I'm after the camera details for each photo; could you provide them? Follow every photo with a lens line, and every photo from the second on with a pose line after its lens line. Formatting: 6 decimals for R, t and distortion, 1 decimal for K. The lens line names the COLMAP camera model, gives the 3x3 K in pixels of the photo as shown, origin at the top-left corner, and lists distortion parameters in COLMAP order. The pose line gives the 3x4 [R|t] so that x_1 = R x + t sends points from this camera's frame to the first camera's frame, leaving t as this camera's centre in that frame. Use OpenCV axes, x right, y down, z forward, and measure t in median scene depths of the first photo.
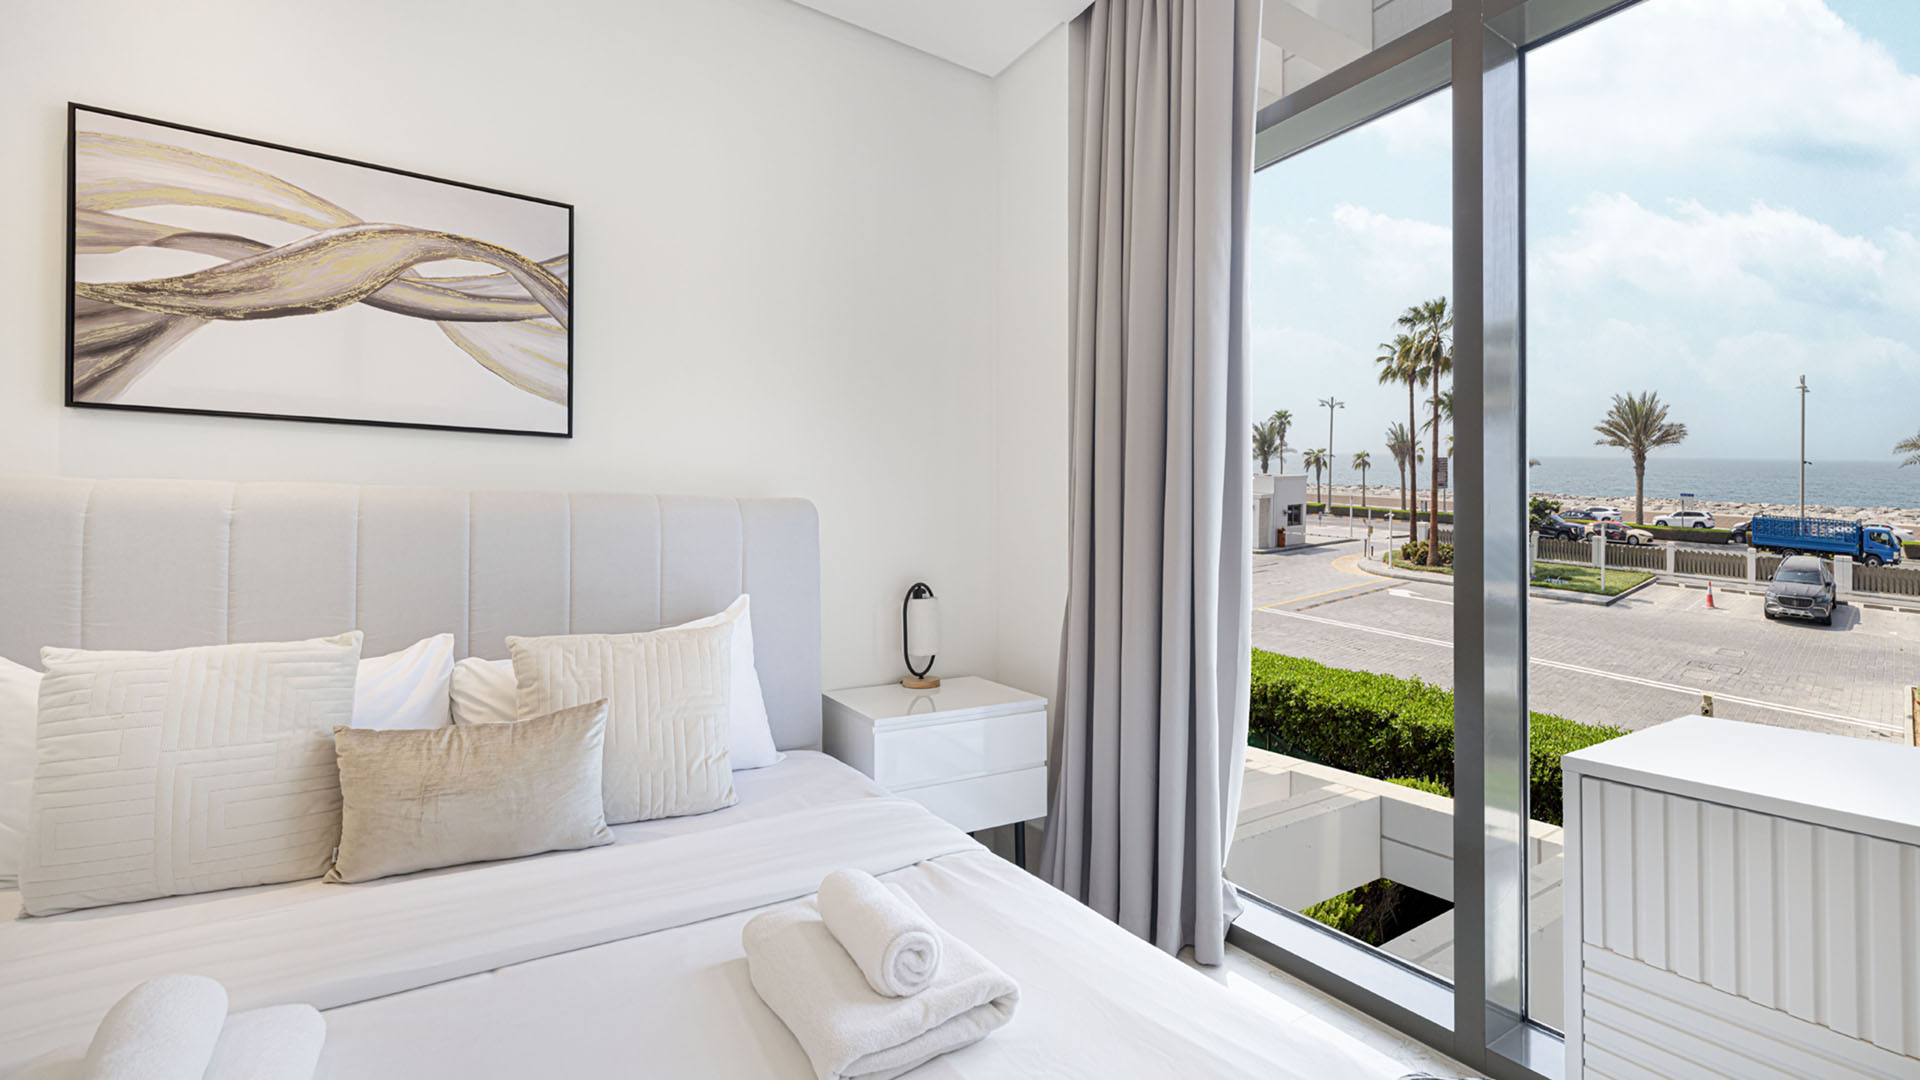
lens RADIAL K [[813.0, 0, 965.0], [0, 813.0, 526.7], [0, 0, 1]] dist [0.006760, -0.000108]
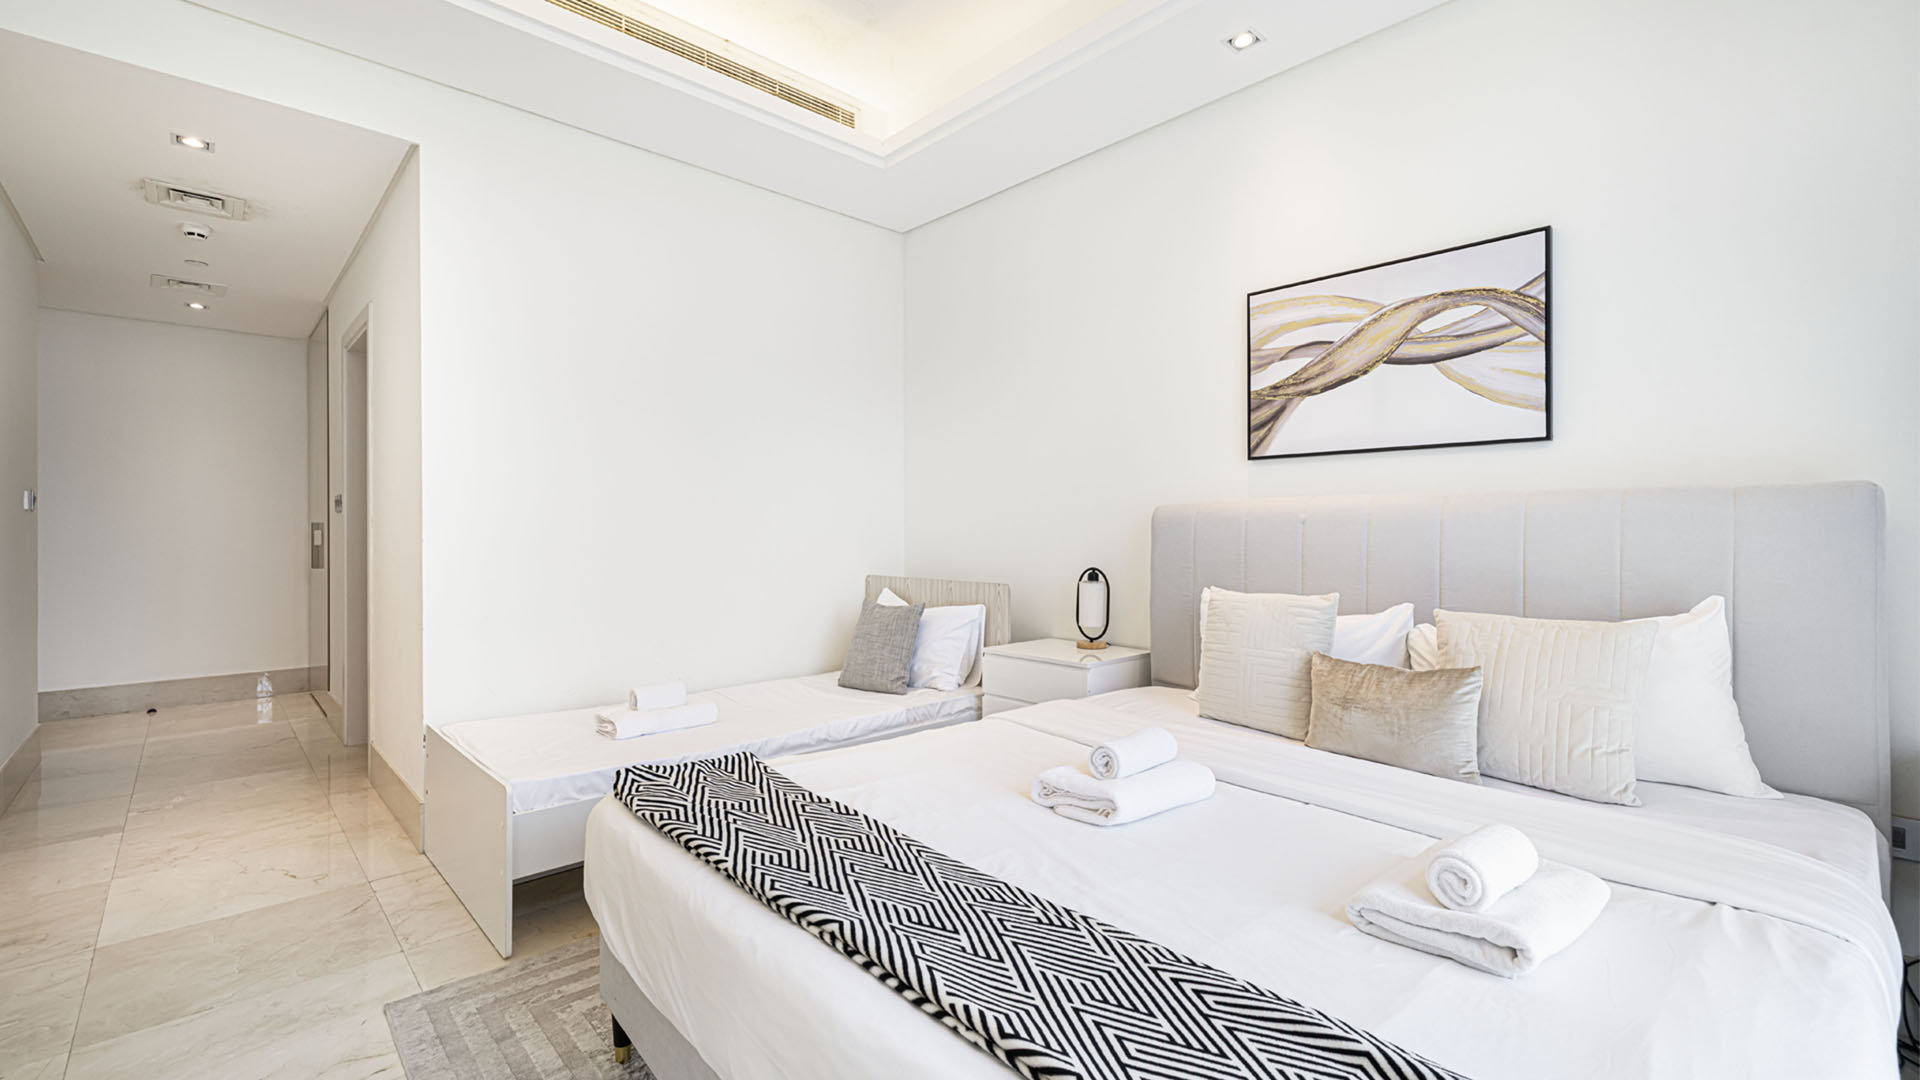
lens RADIAL K [[813.0, 0, 965.0], [0, 813.0, 526.7], [0, 0, 1]] dist [0.006760, -0.000108]
pose [[0.180413, -0.004911, -0.983579, 0.537542], [0.012368, 0.999920, -0.002724, -0.000104], [0.983513, -0.011673, 0.180459, 0.040650]]
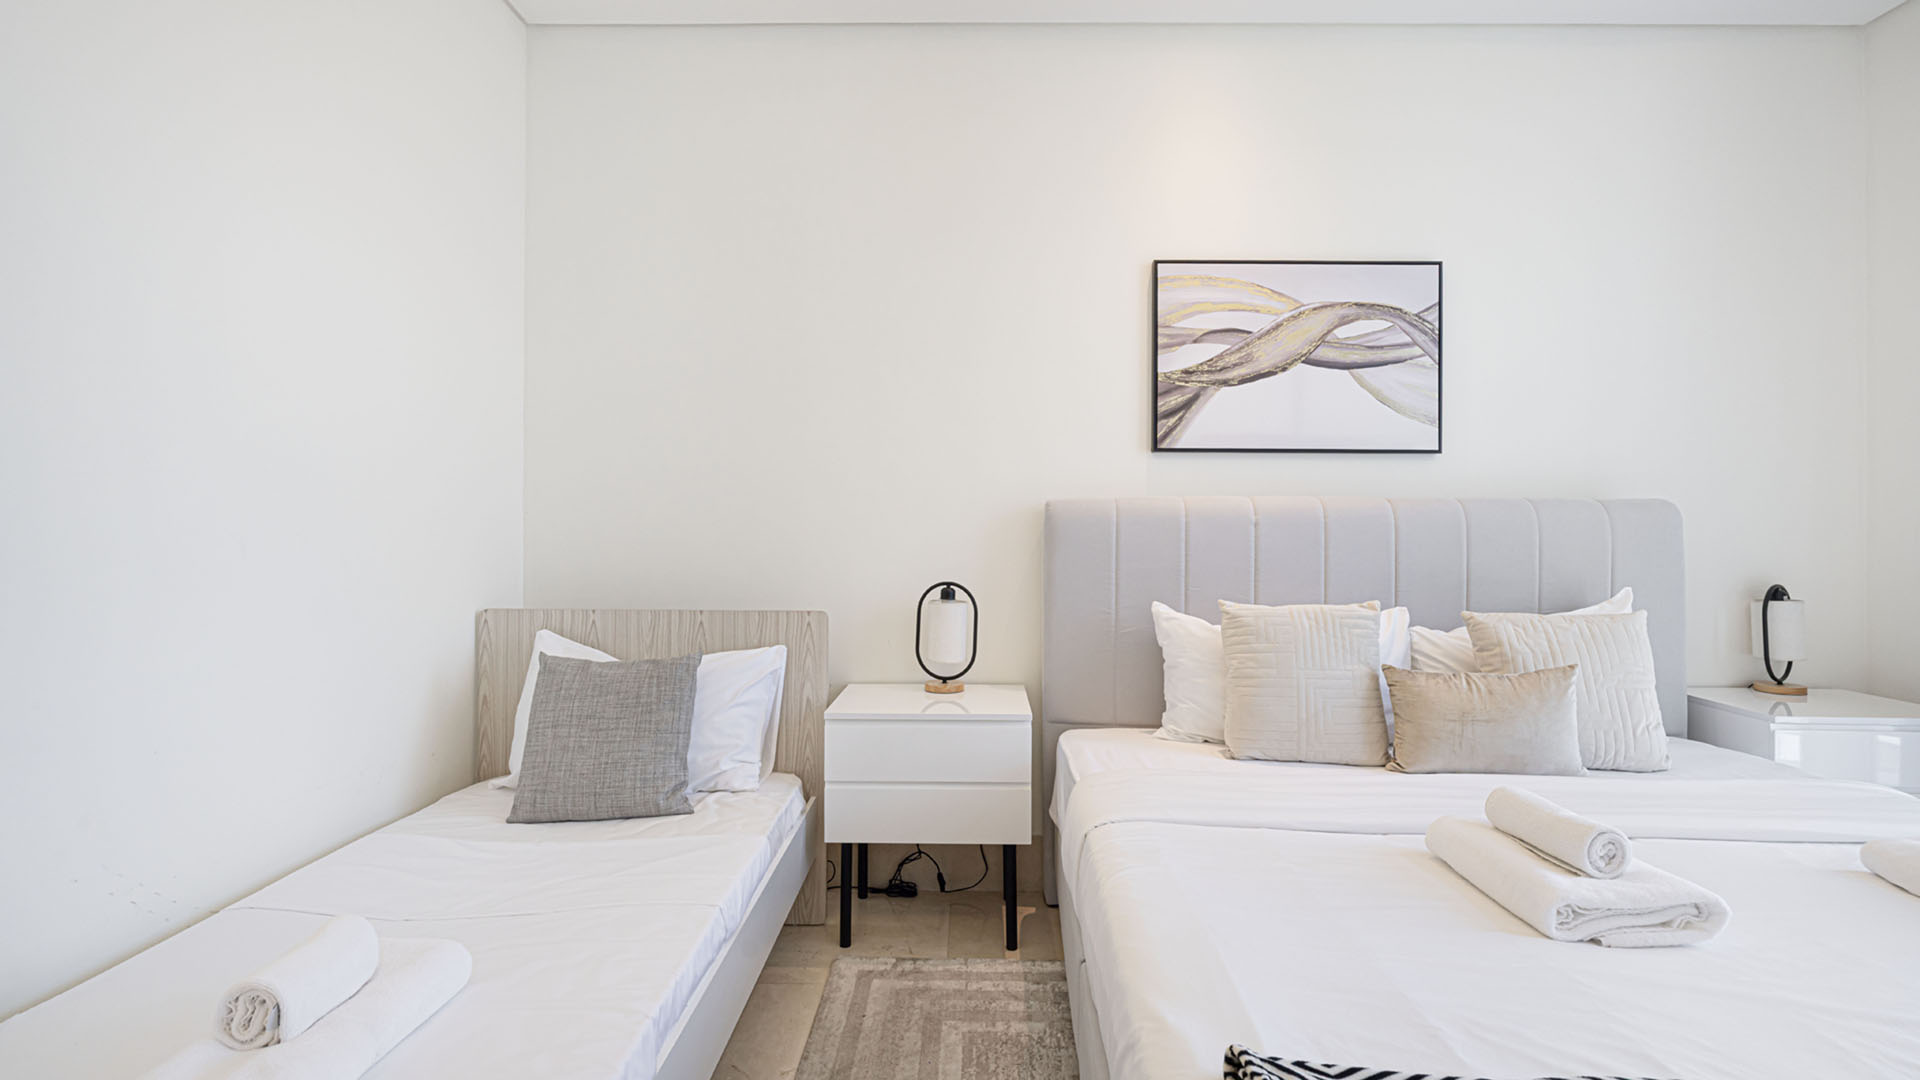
lens RADIAL K [[853.3, 0, 963.5], [0, 853.3, 528.7], [0, 0, 1]] dist [-0.004823, -0.000166]
pose [[0.833822, 0.000281, -0.552033, -0.451875], [0.001483, 0.999995, 0.002749, -0.001679], [0.552031, -0.003111, 0.833818, -0.542299]]
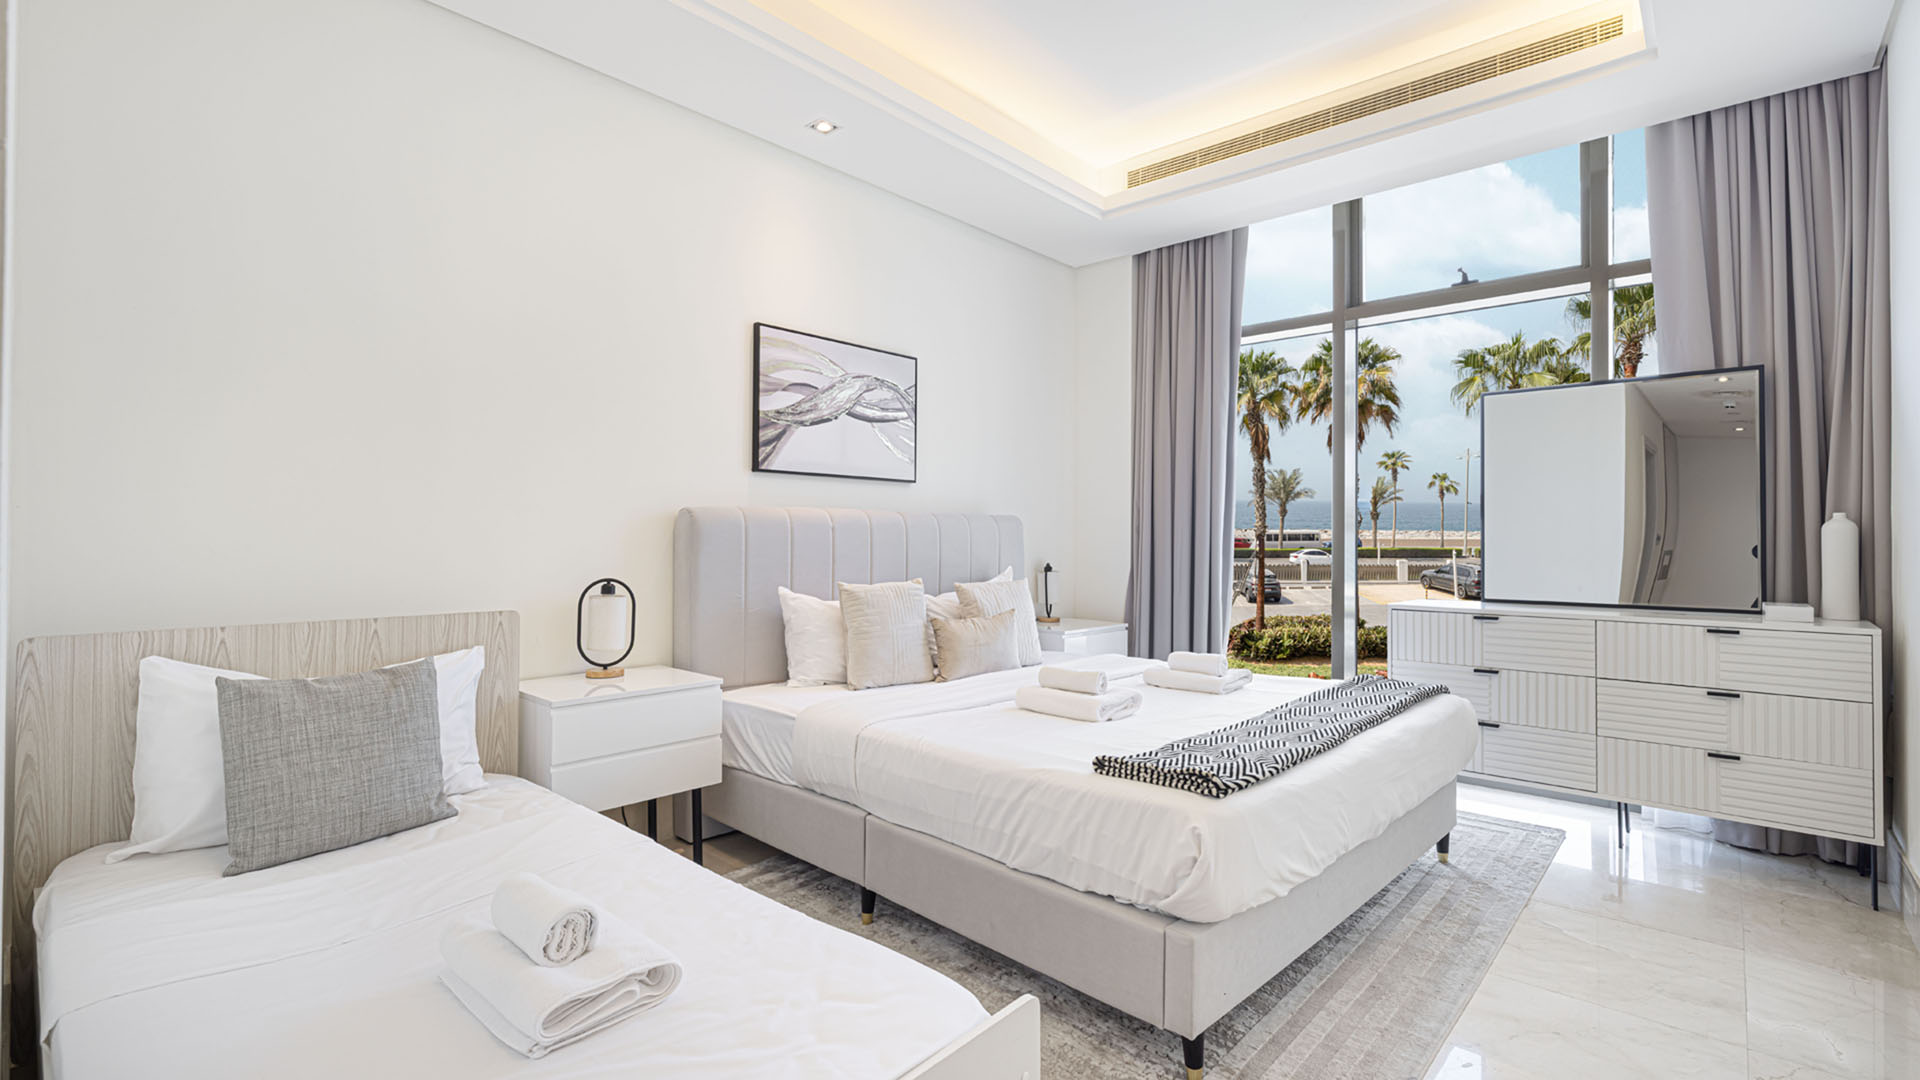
lens RADIAL K [[853.3, 0, 963.5], [0, 853.3, 528.7], [0, 0, 1]] dist [-0.004823, -0.000166]
pose [[0.966622, 0.005324, 0.256150, -1.053569], [-0.005369, 0.999985, -0.000525, -0.004869], [-0.256149, -0.000867, 0.966637, -1.097545]]
